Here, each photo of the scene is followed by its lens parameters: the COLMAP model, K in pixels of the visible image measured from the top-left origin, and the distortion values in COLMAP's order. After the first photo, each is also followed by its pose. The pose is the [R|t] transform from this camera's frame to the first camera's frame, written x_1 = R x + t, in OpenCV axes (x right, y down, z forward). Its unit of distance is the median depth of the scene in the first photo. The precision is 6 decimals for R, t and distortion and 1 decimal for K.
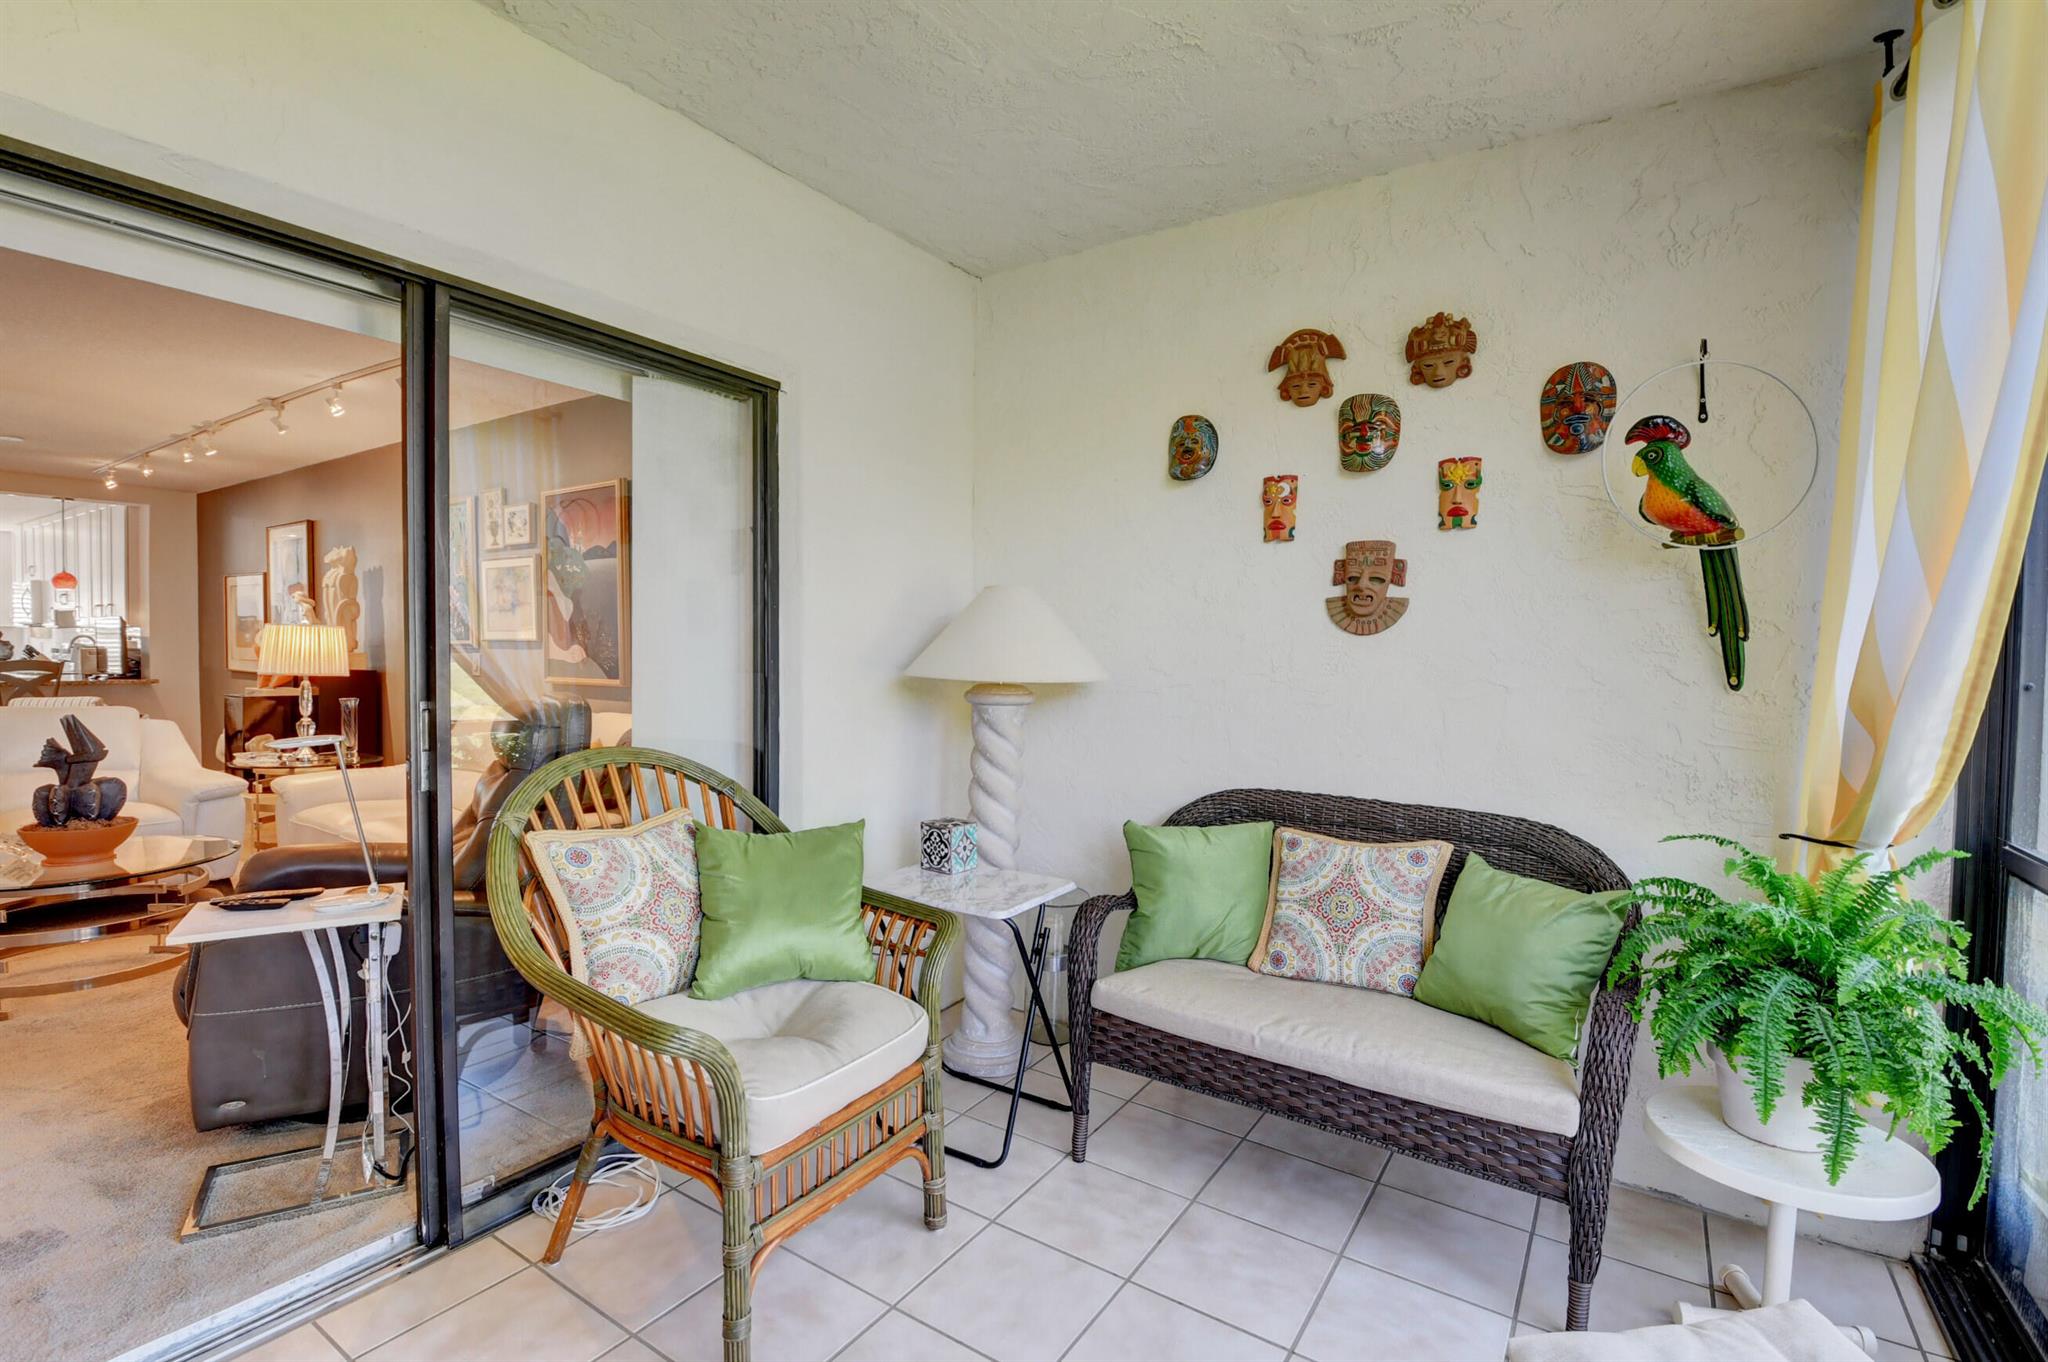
lens RADIAL K [[949.2, 0, 1021.8], [0, 949.2, 684.8], [0, 0, 1]] dist [0.002121, -0.017441]
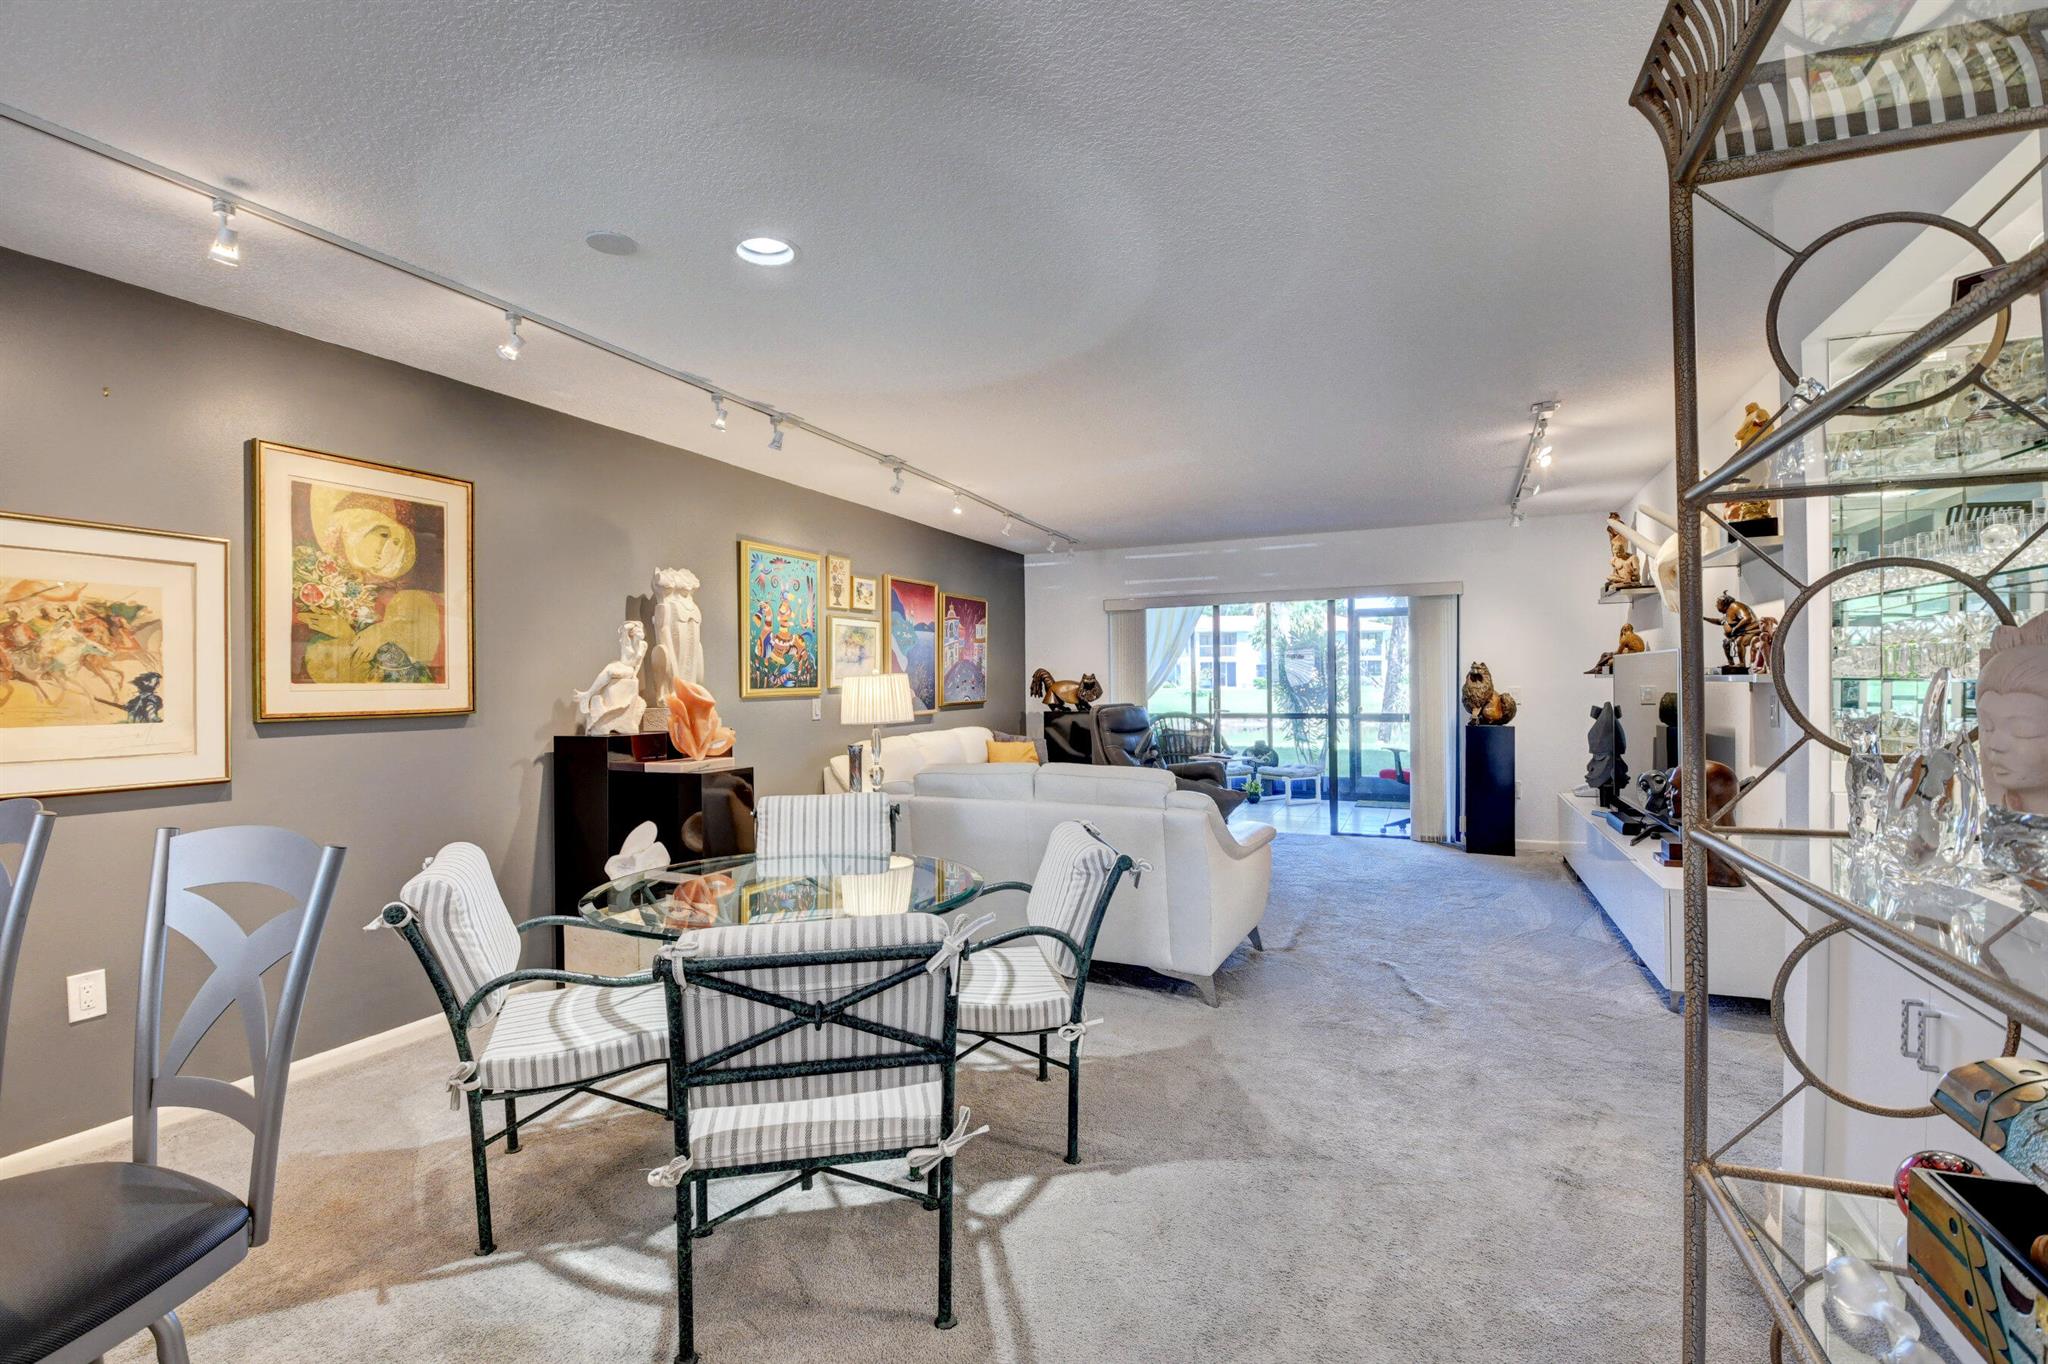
lens RADIAL K [[906.4, 0, 1020.5], [0, 906.4, 686.8], [0, 0, 1]] dist [0.015545, -0.025398]
pose [[-0.169354, -0.017950, 0.985392, -1.720583], [0.042480, 0.998772, 0.025494, -0.066932], [-0.984639, 0.046177, -0.168383, 0.988022]]
